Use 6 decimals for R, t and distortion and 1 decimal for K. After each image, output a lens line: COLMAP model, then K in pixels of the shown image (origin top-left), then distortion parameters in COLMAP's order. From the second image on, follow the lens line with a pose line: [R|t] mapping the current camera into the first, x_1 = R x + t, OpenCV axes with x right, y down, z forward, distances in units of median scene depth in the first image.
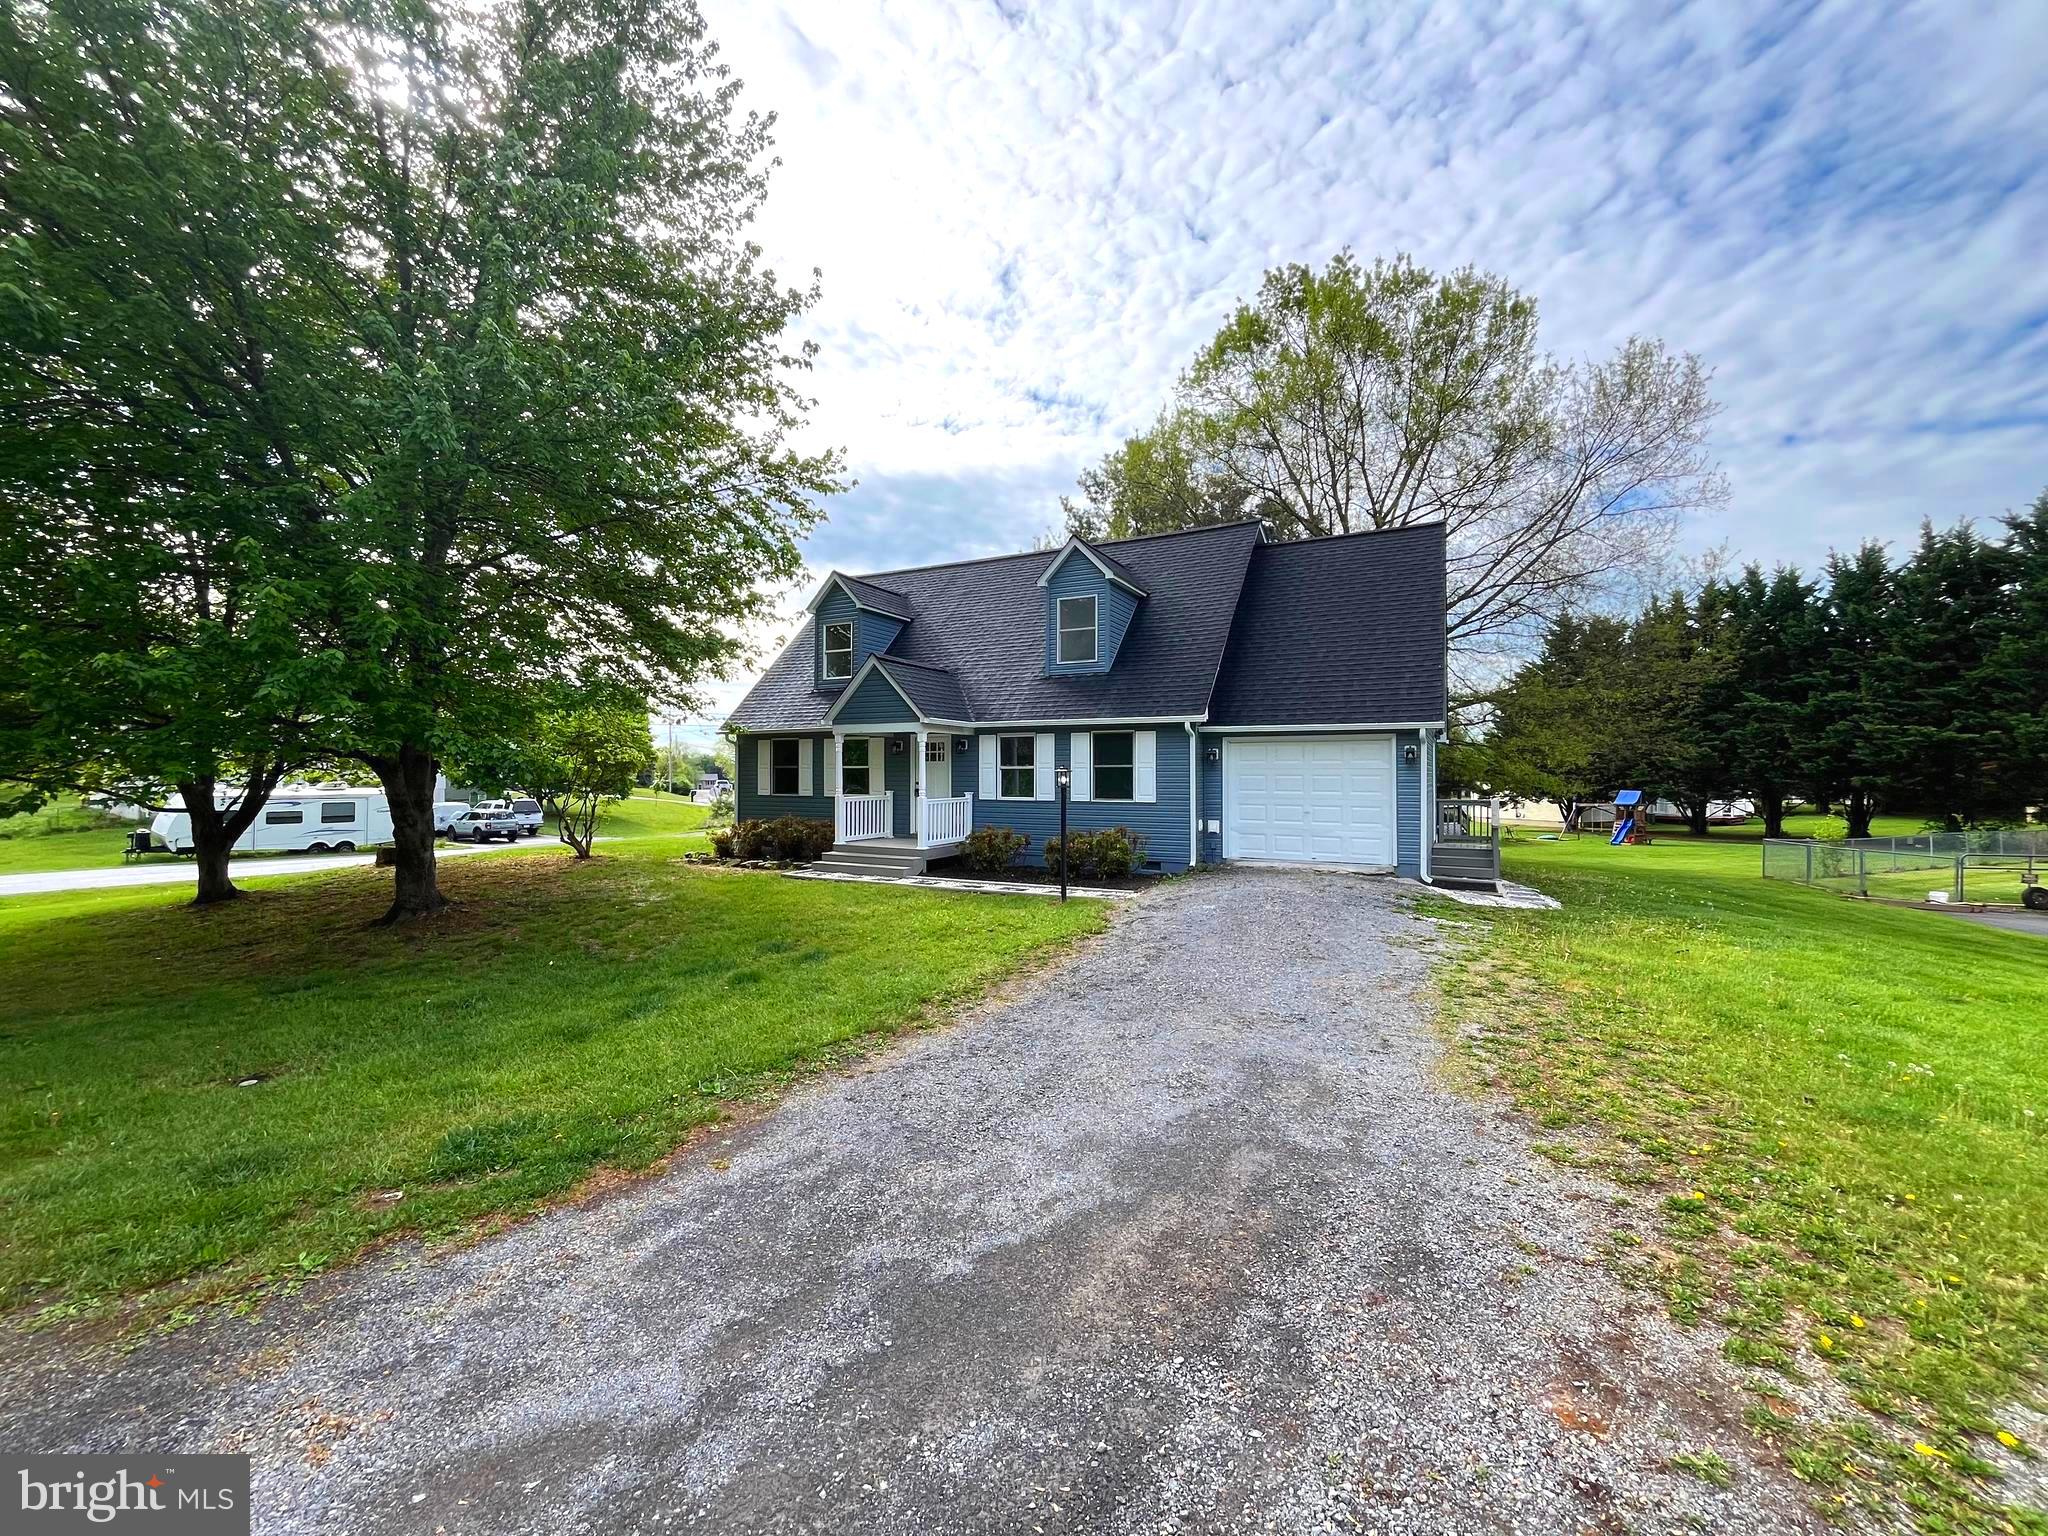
lens RADIAL K [[826.3, 0, 1019.0], [0, 826.3, 772.1], [0, 0, 1]] dist [-0.001552, -0.000708]
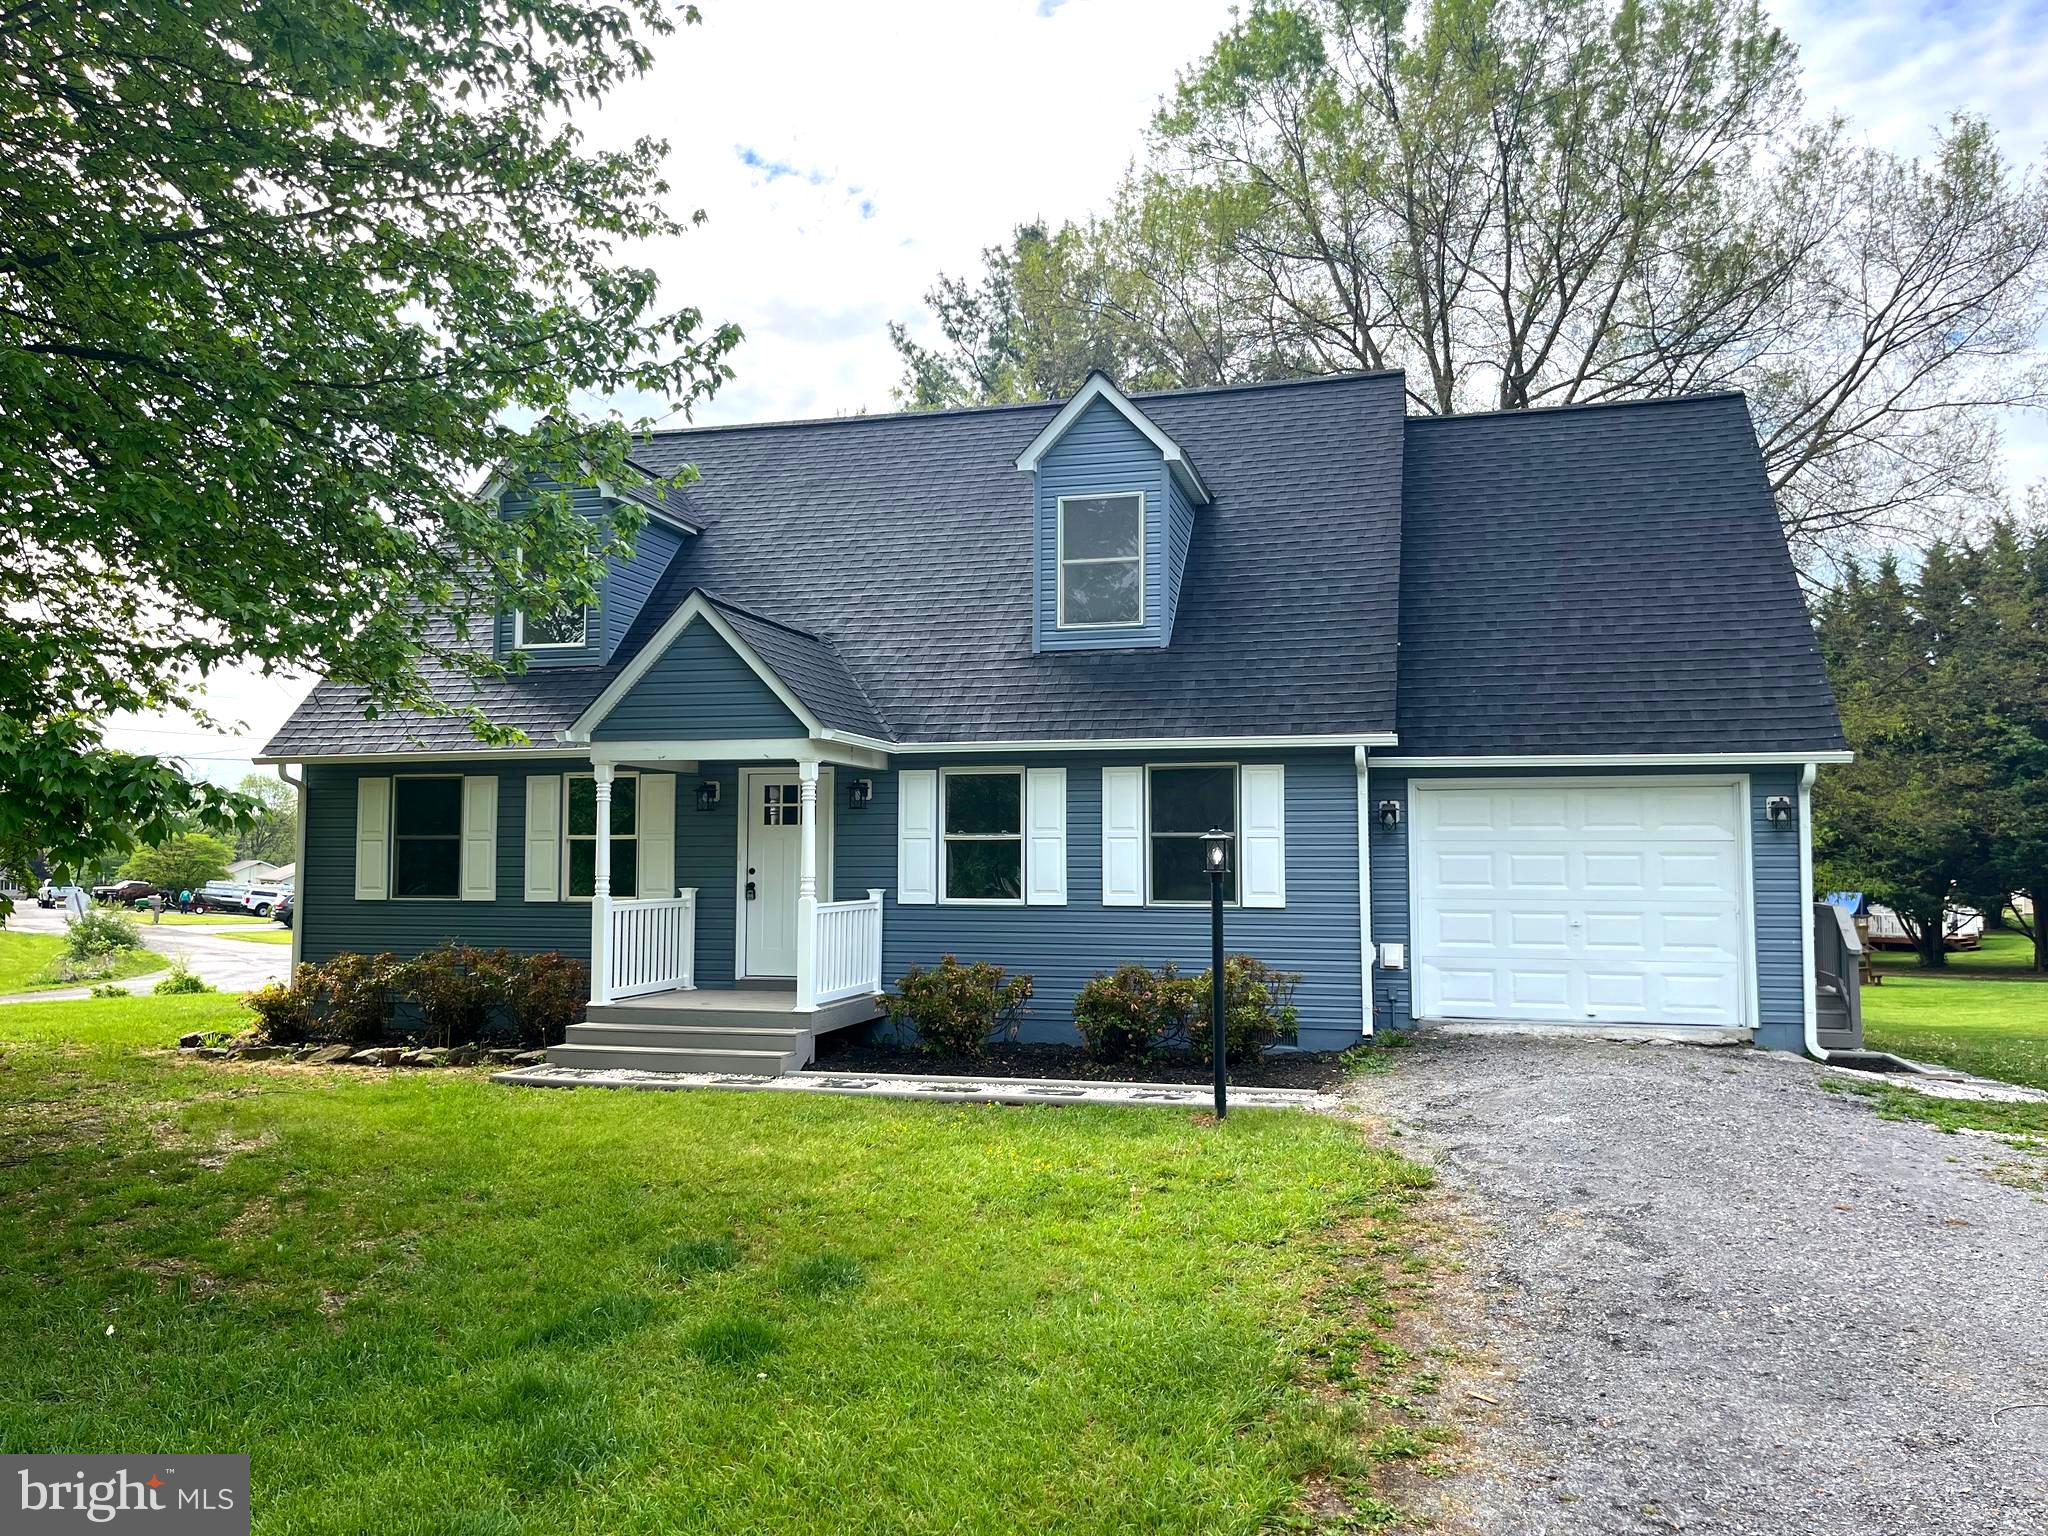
lens RADIAL K [[1563.8, 0, 1037.6], [0, 1563.8, 761.2], [0, 0, 1]] dist [0.041199, -0.023770]
pose [[0.975564, 0.015490, 0.219169, -0.173405], [-0.001383, 0.997925, -0.064374, 0.008913], [-0.219711, 0.062498, 0.973561, 0.102696]]
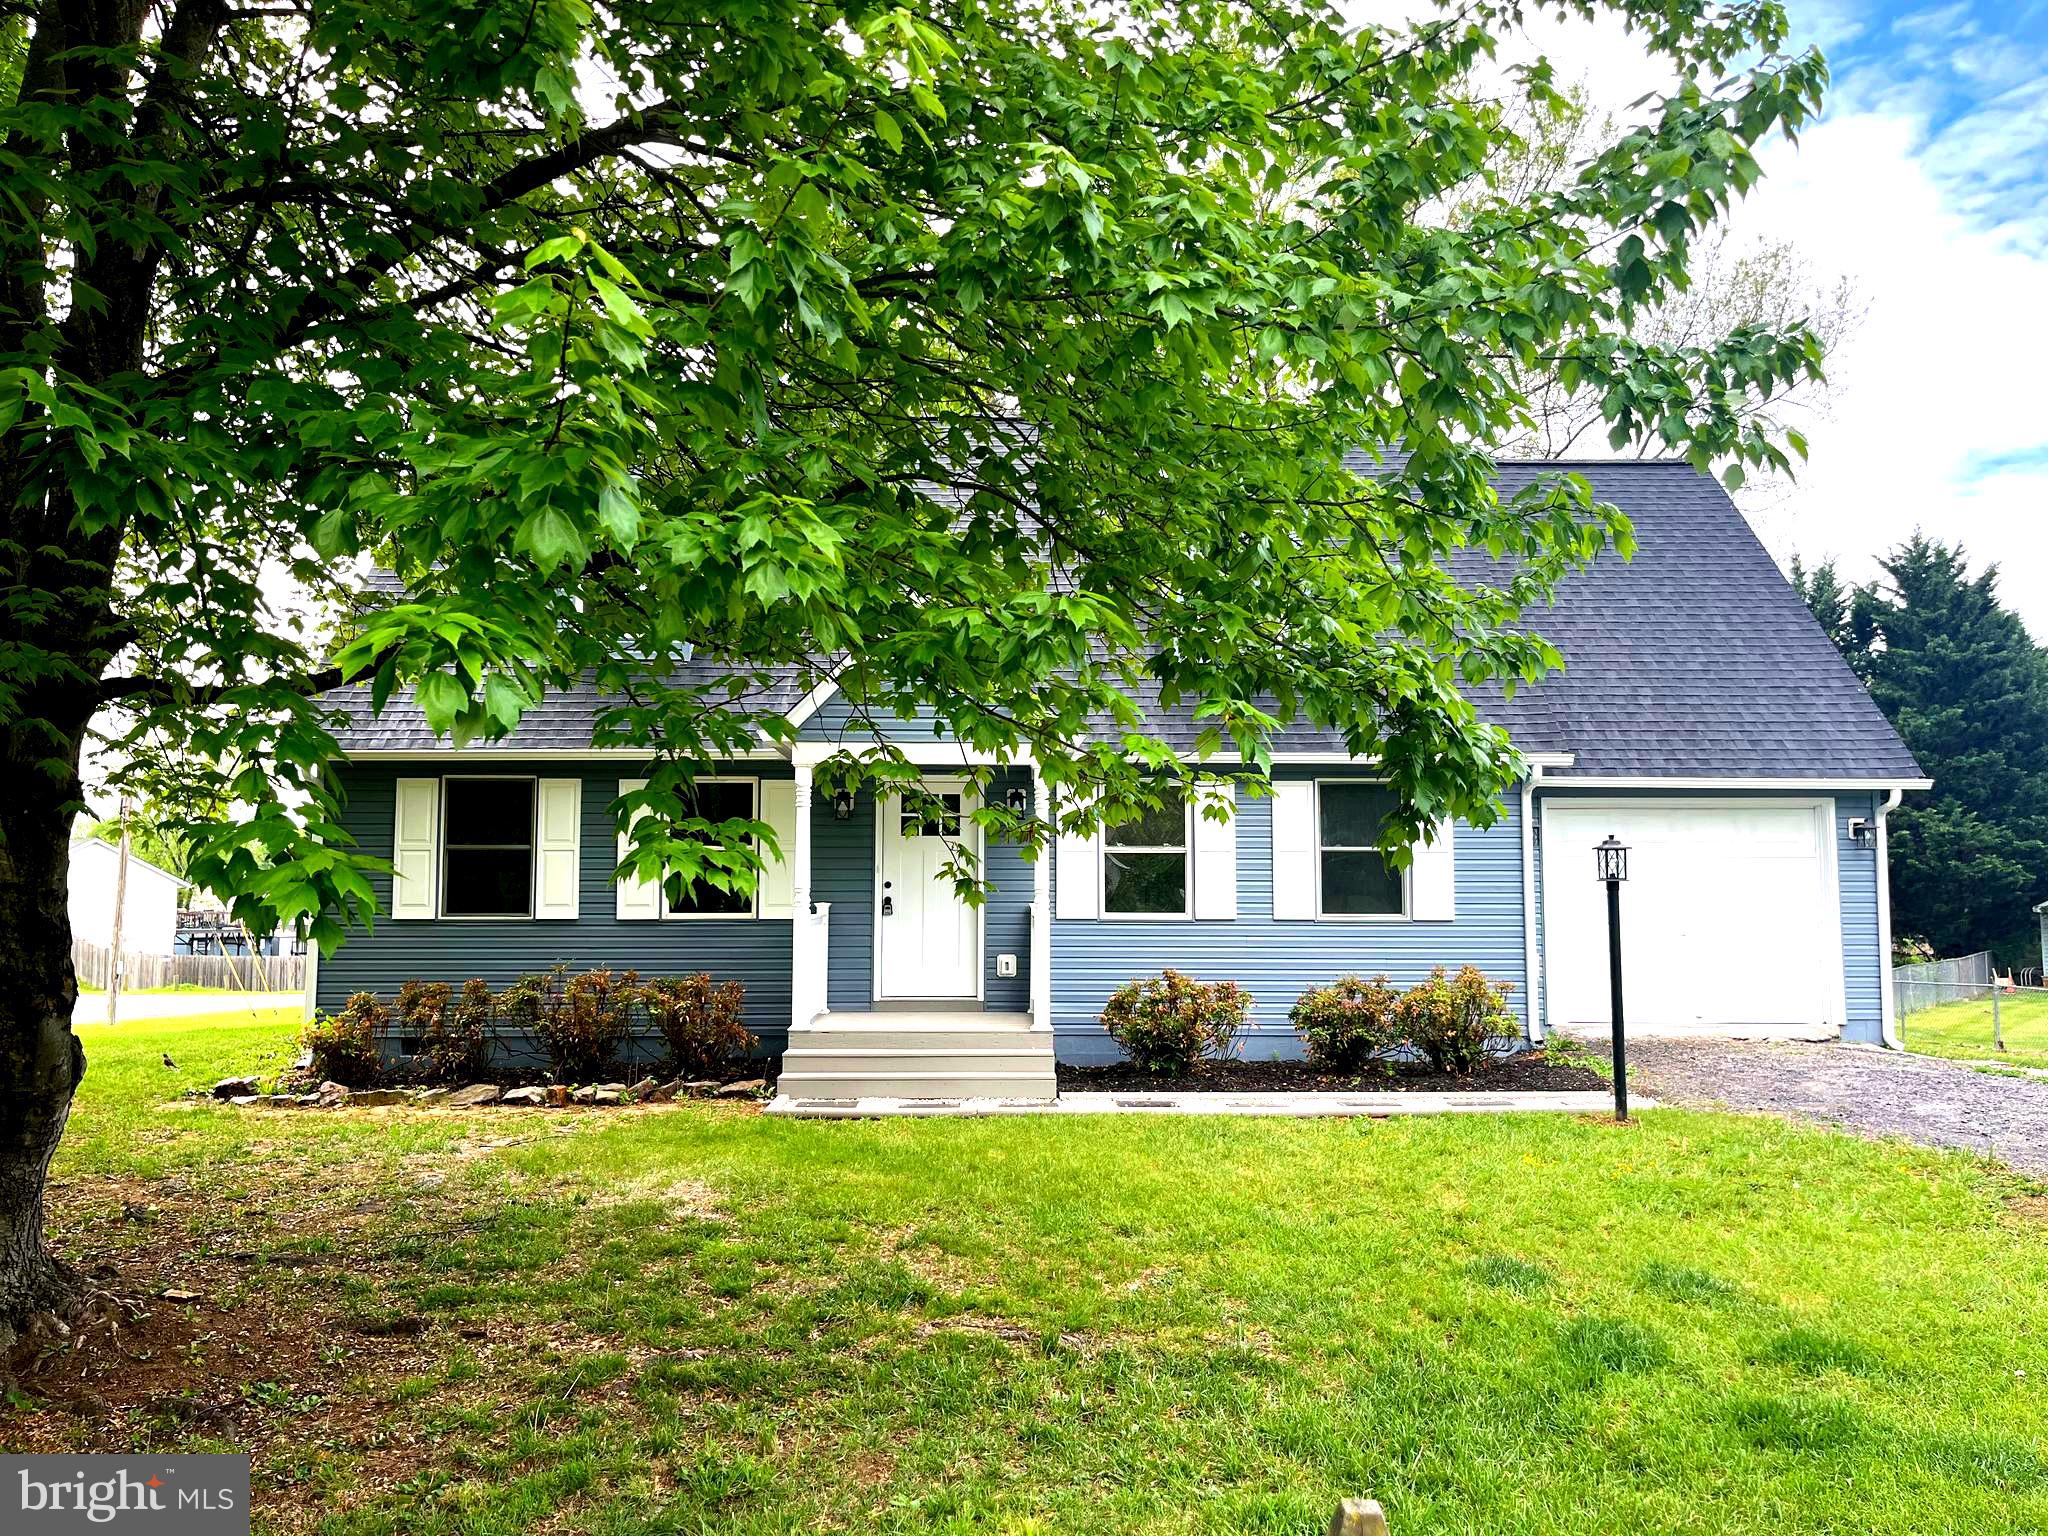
lens RADIAL K [[1563.8, 0, 1014.6], [0, 1563.8, 769.2], [0, 0, 1]] dist [0.041199, -0.023770]
pose [[0.867605, 0.035262, 0.496002, -0.519504], [-0.001770, 0.997695, -0.067832, 0.009254], [-0.497250, 0.057973, 0.865668, 0.261273]]
